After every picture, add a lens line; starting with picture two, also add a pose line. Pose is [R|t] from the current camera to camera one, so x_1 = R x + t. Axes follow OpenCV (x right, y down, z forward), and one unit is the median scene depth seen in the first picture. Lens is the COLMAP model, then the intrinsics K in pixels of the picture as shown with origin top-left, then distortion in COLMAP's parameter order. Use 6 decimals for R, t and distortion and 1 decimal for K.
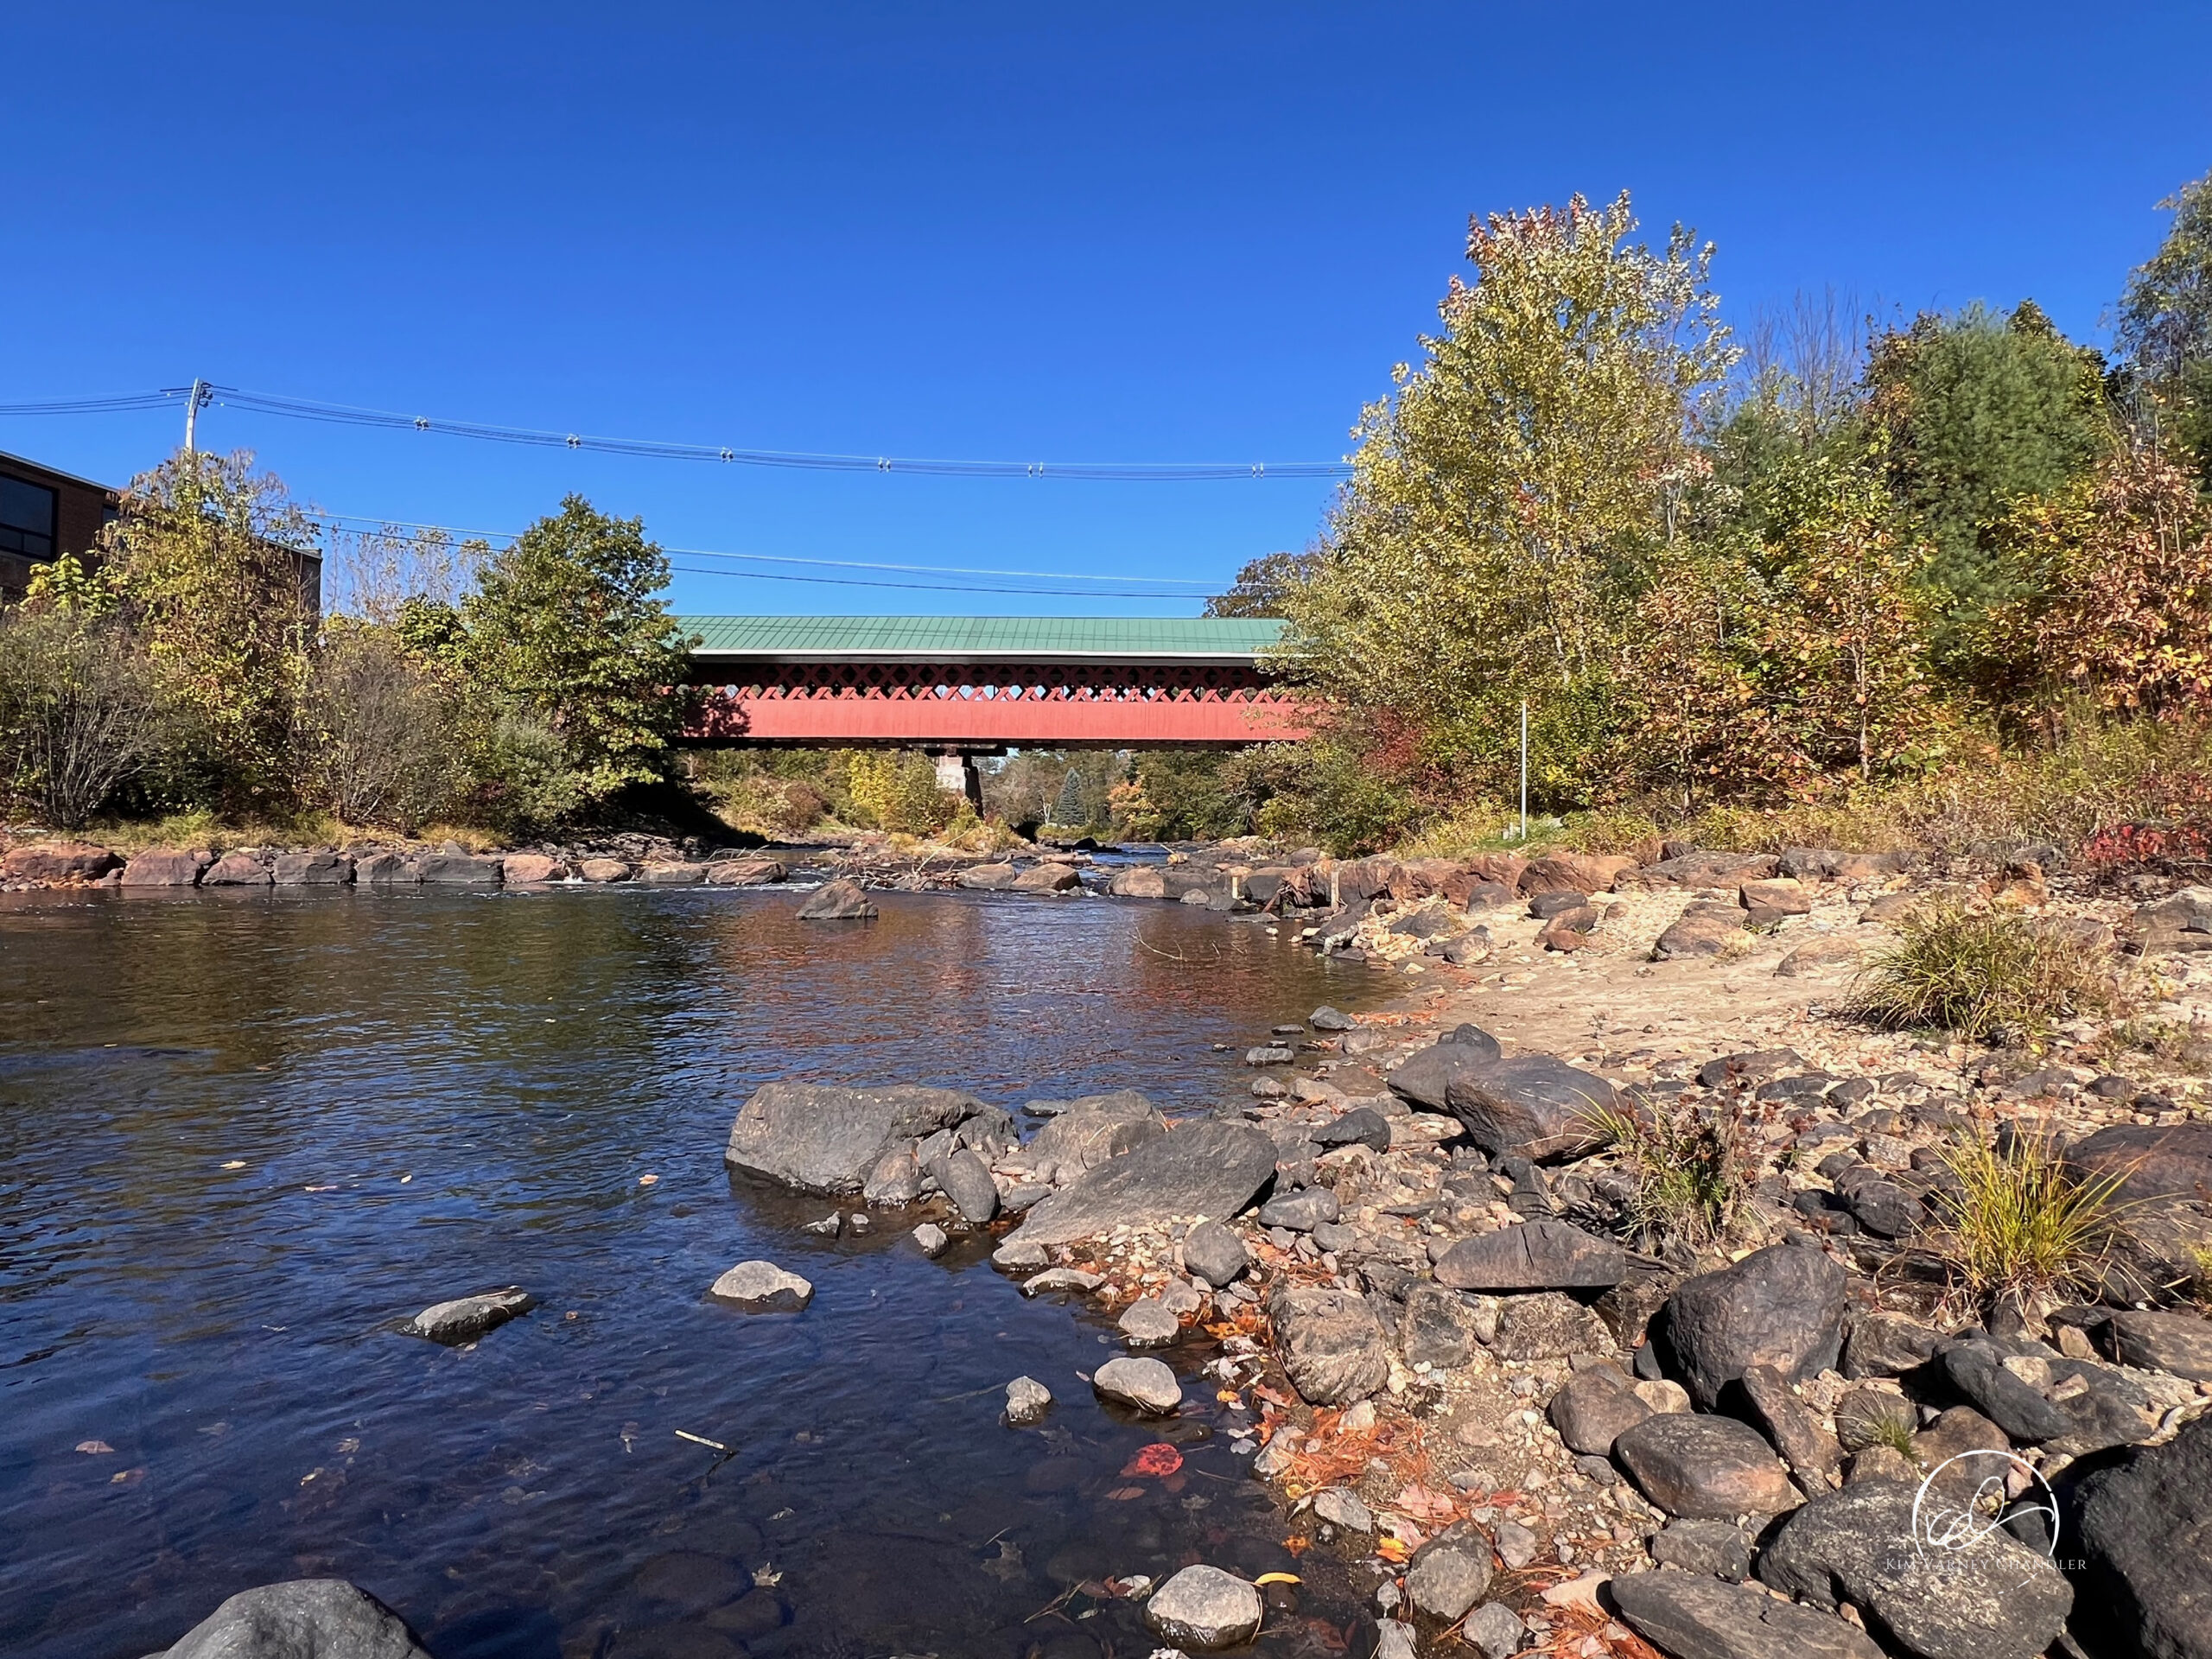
lens RADIAL K [[1154.9, 0, 1111.5], [0, 1154.9, 828.5], [0, 0, 1]] dist [0.002180, -0.000957]
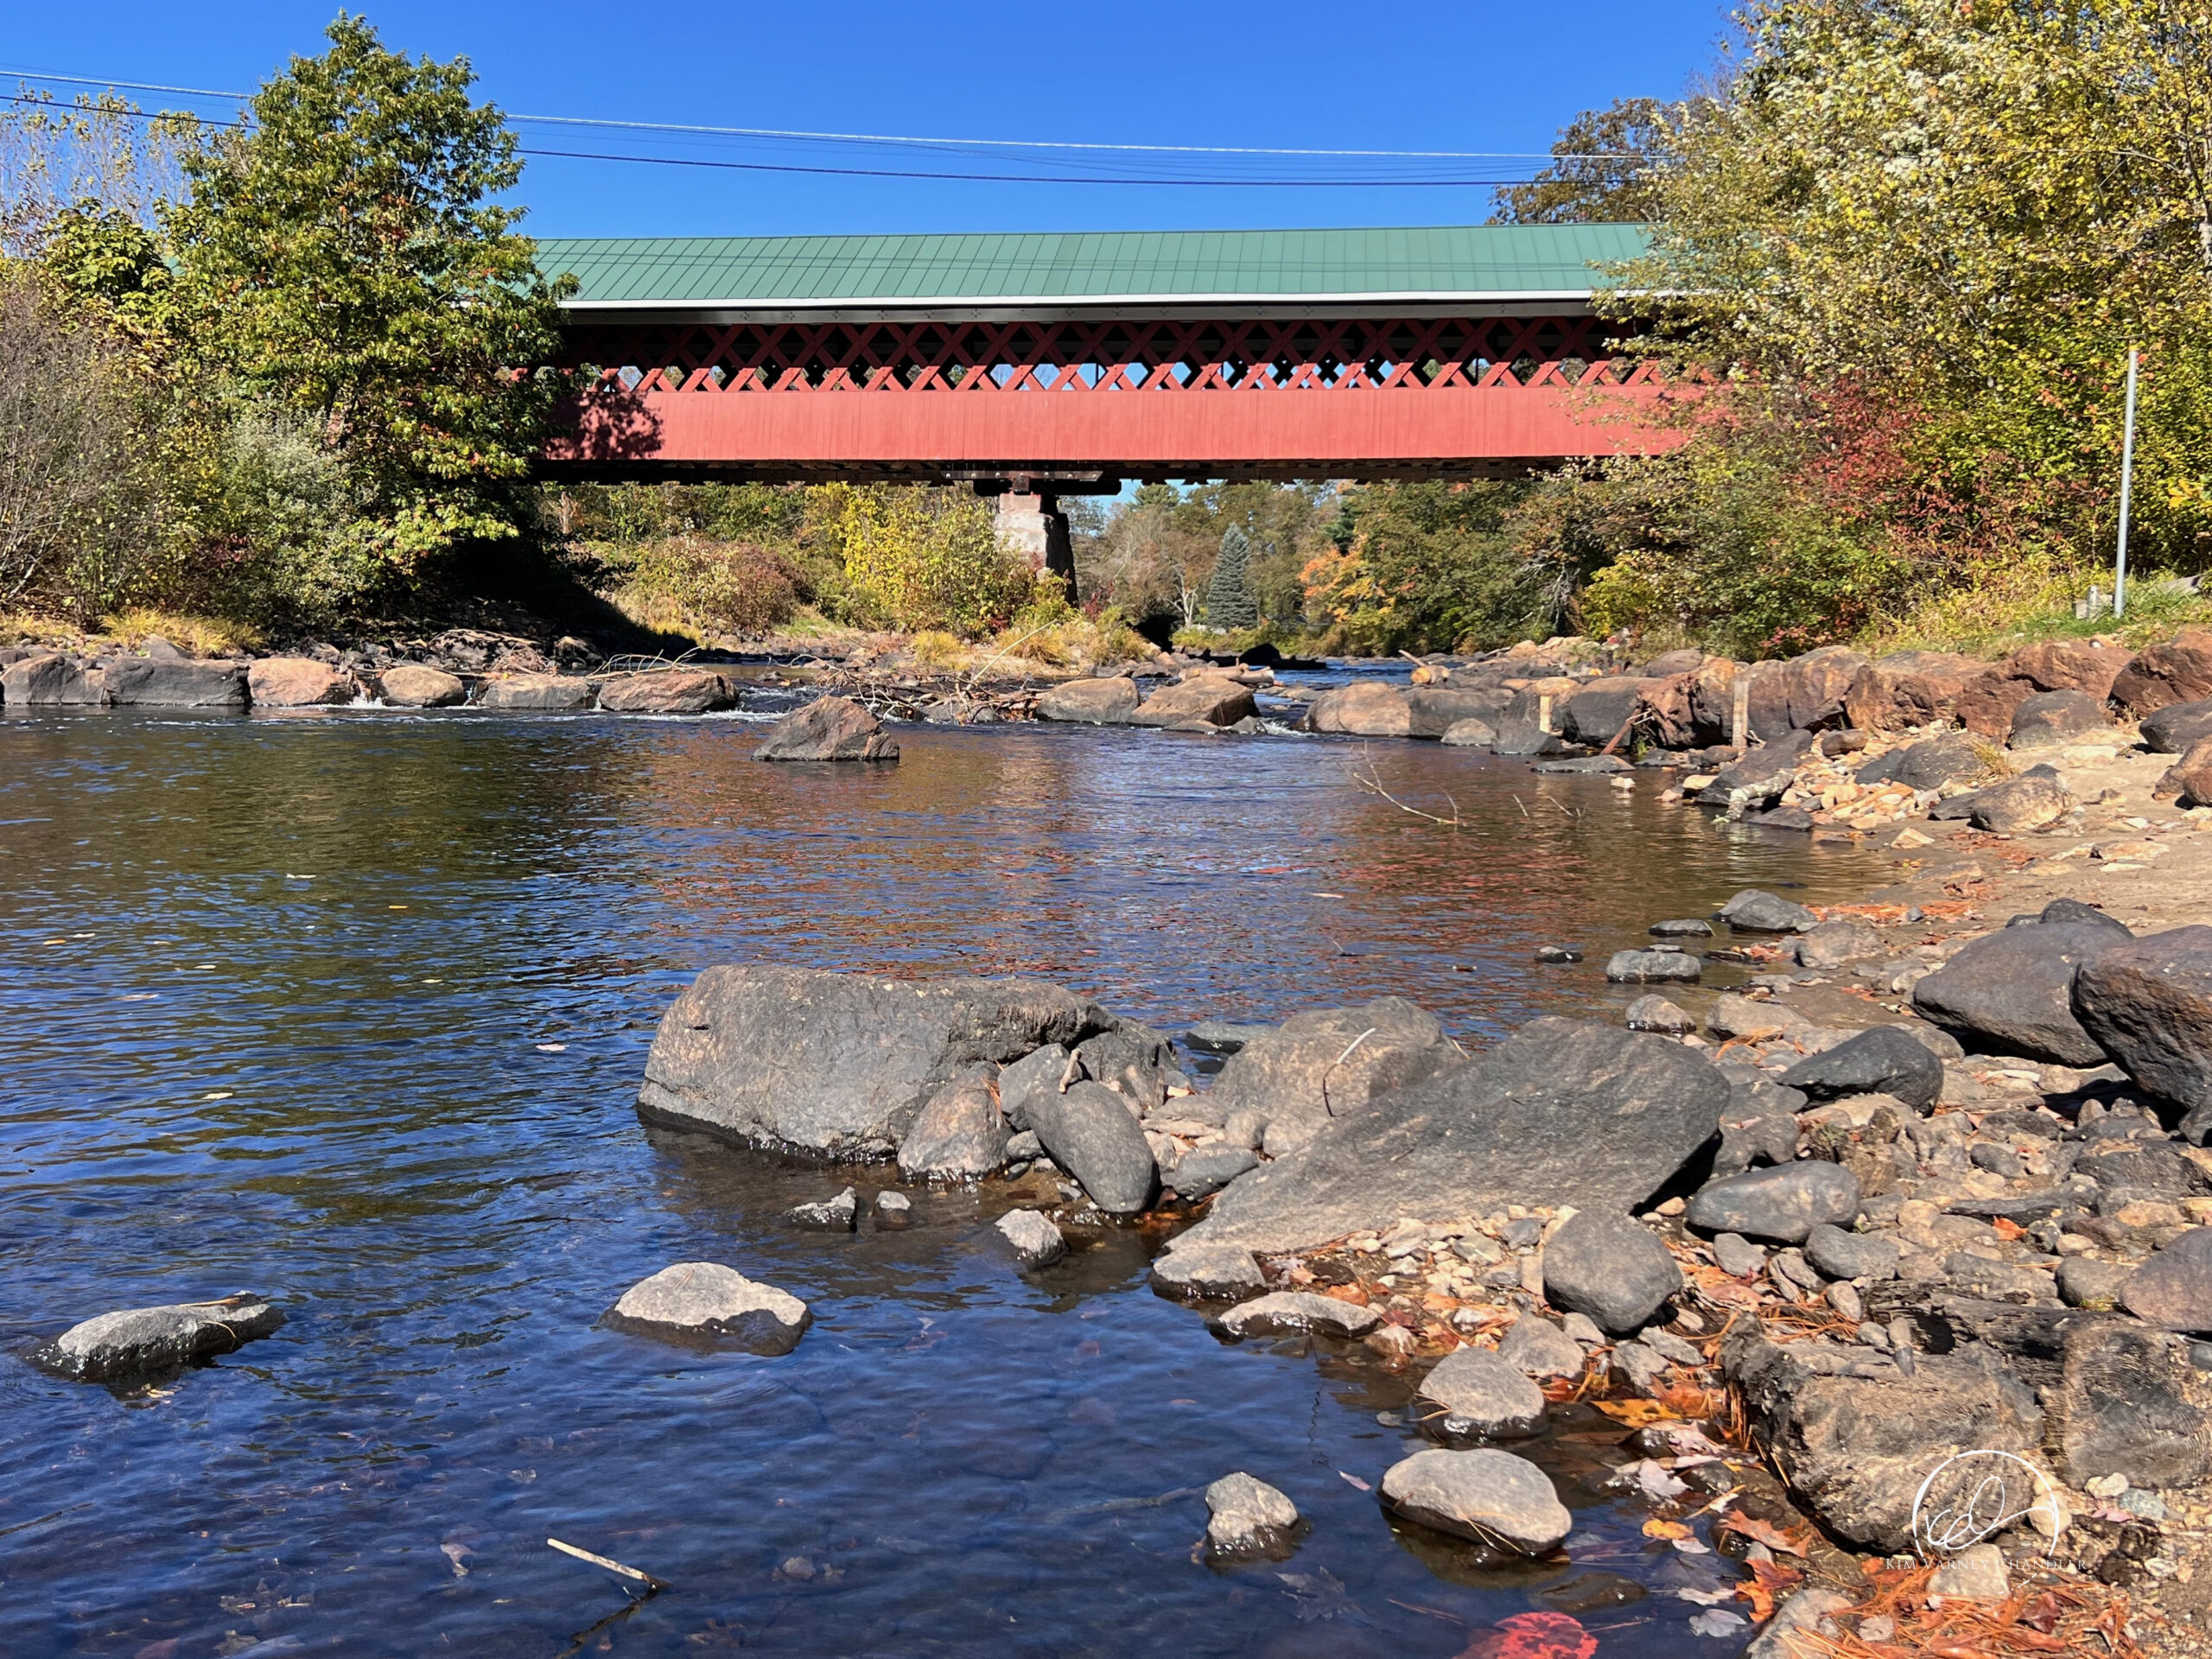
lens RADIAL K [[2048.8, 0, 1107.9], [0, 2048.8, 843.2], [0, 0, 1]] dist [0.107889, -0.203109]
pose [[0.995509, 0.008559, -0.094283, -0.007451], [0.000952, 0.994949, 0.100379, 0.017630], [0.094666, -0.100018, 0.990472, 0.022521]]
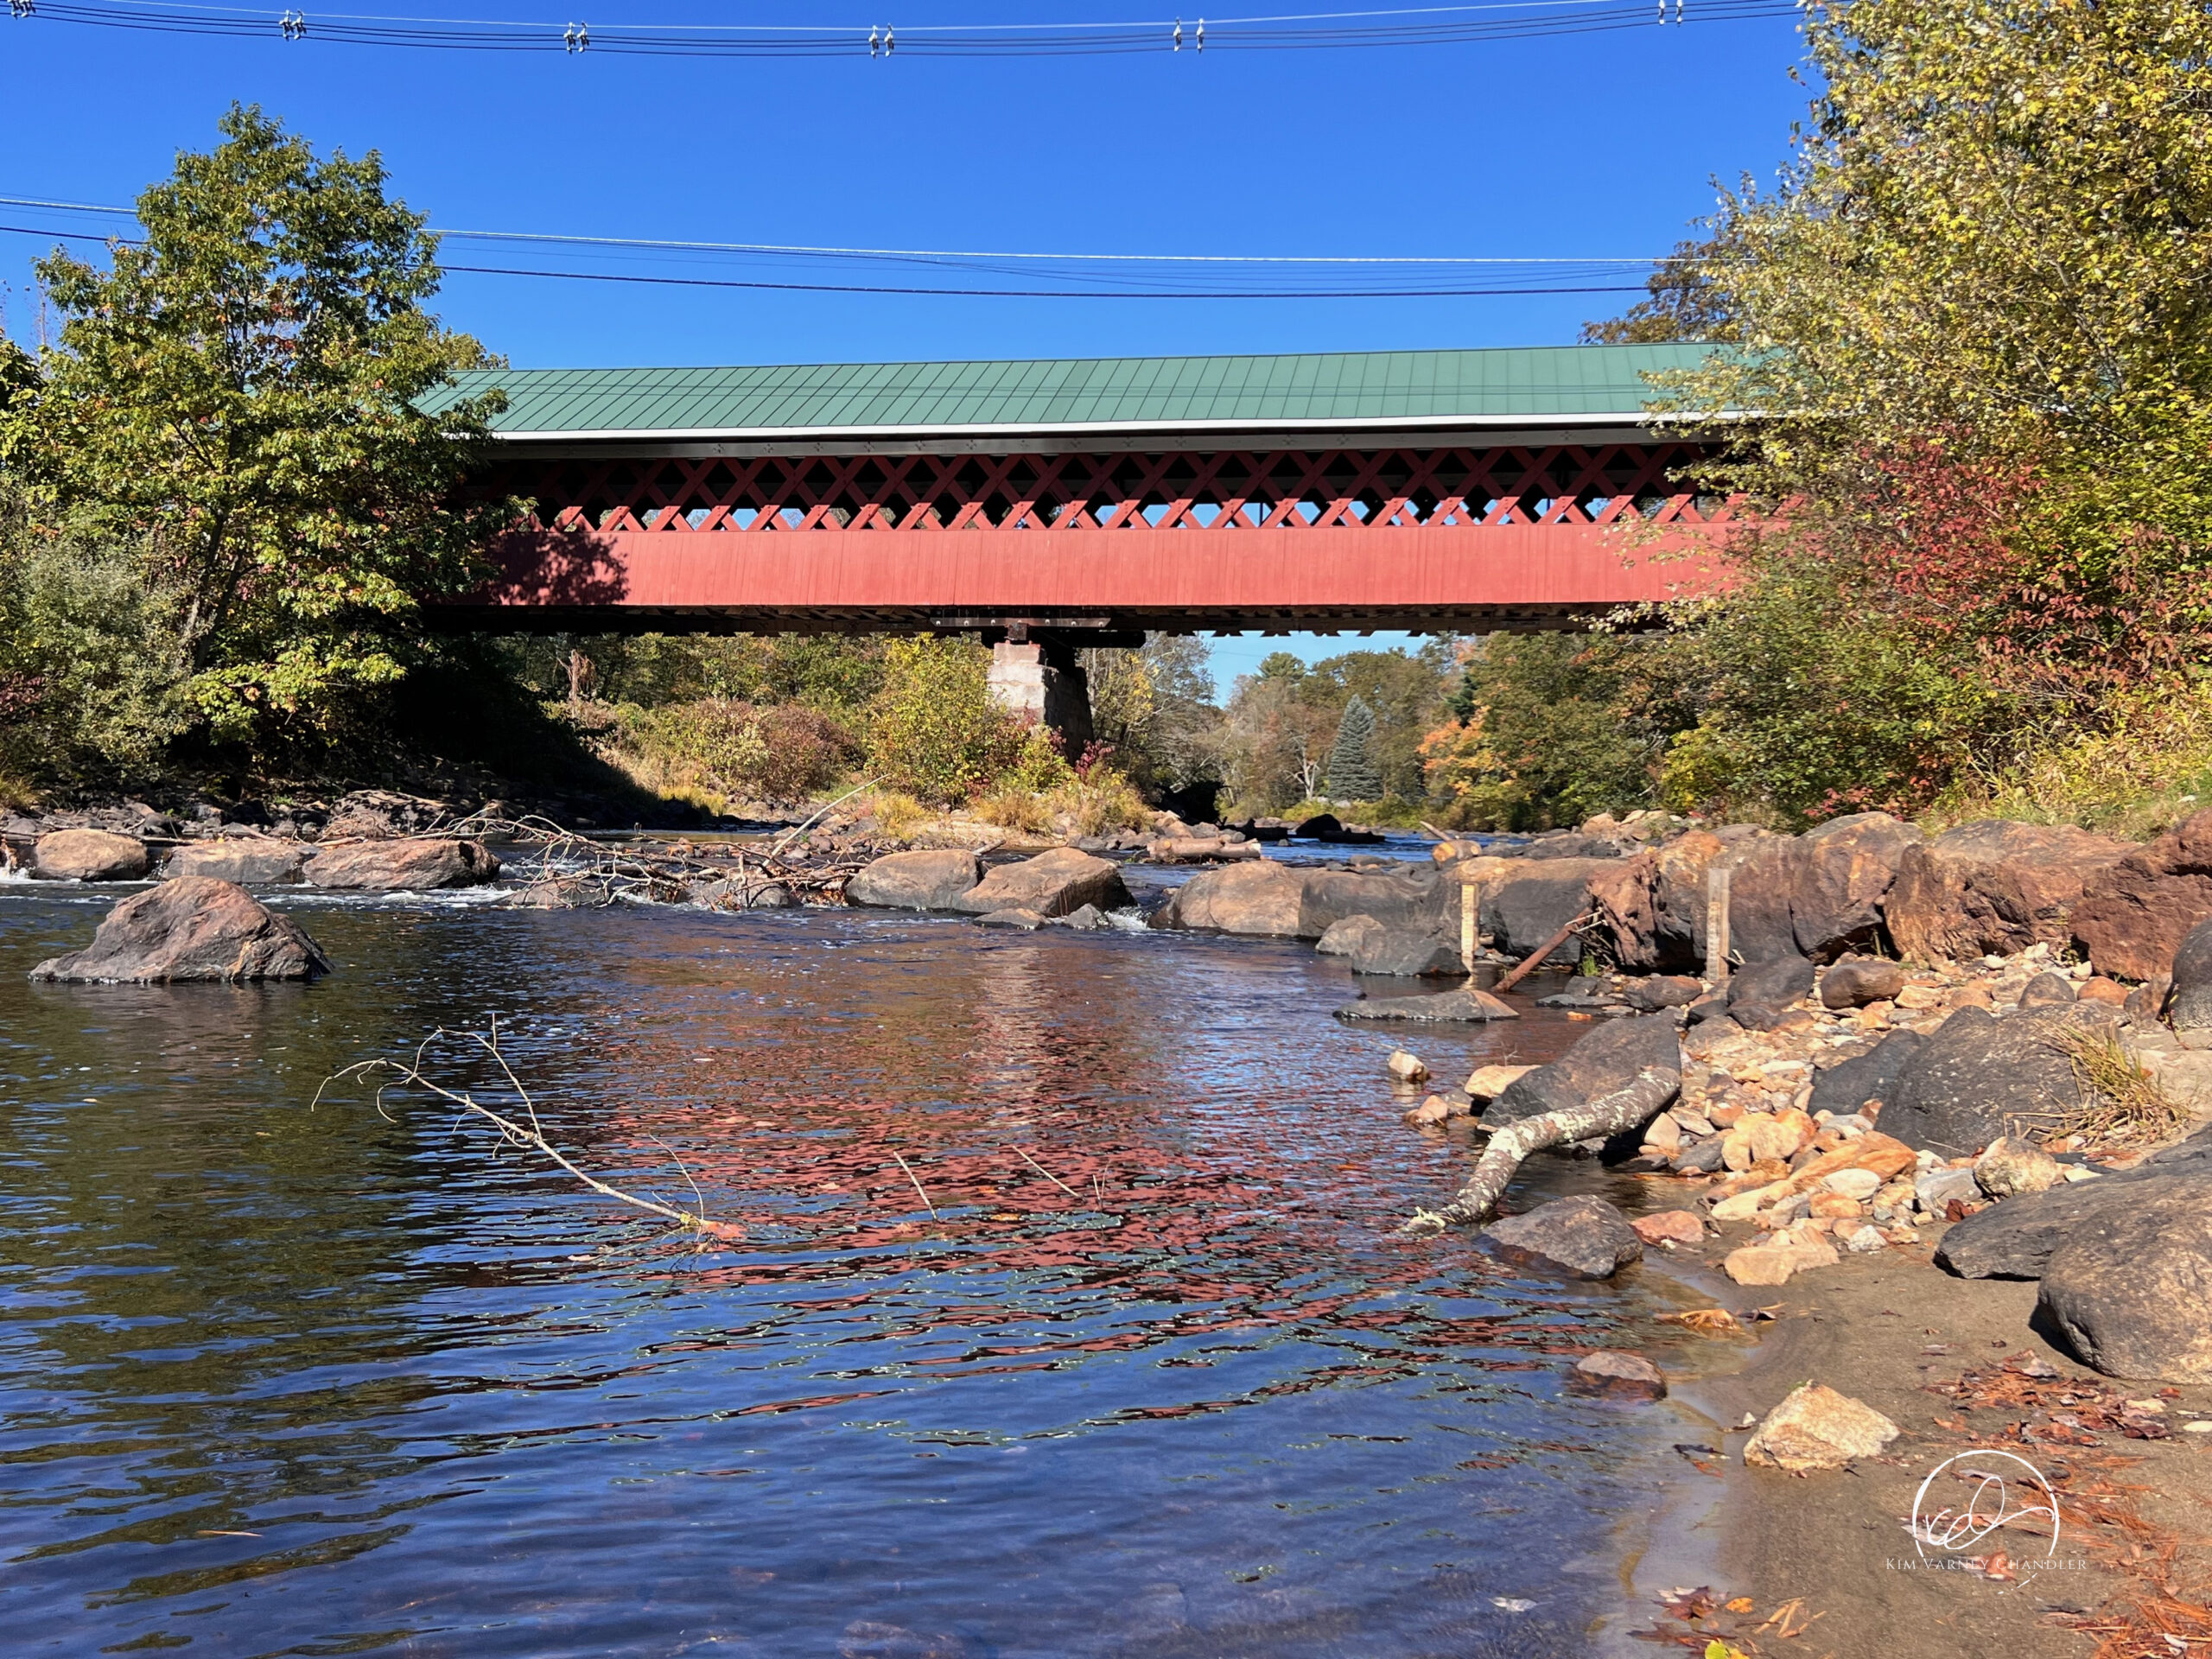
lens RADIAL K [[2048.8, 0, 1107.9], [0, 2048.8, 843.2], [0, 0, 1]] dist [0.107889, -0.203109]
pose [[0.986565, 0.010551, -0.163029, 0.130050], [-0.007891, 0.999825, 0.016954, 0.024290], [0.163179, -0.015440, 0.986476, 0.436590]]
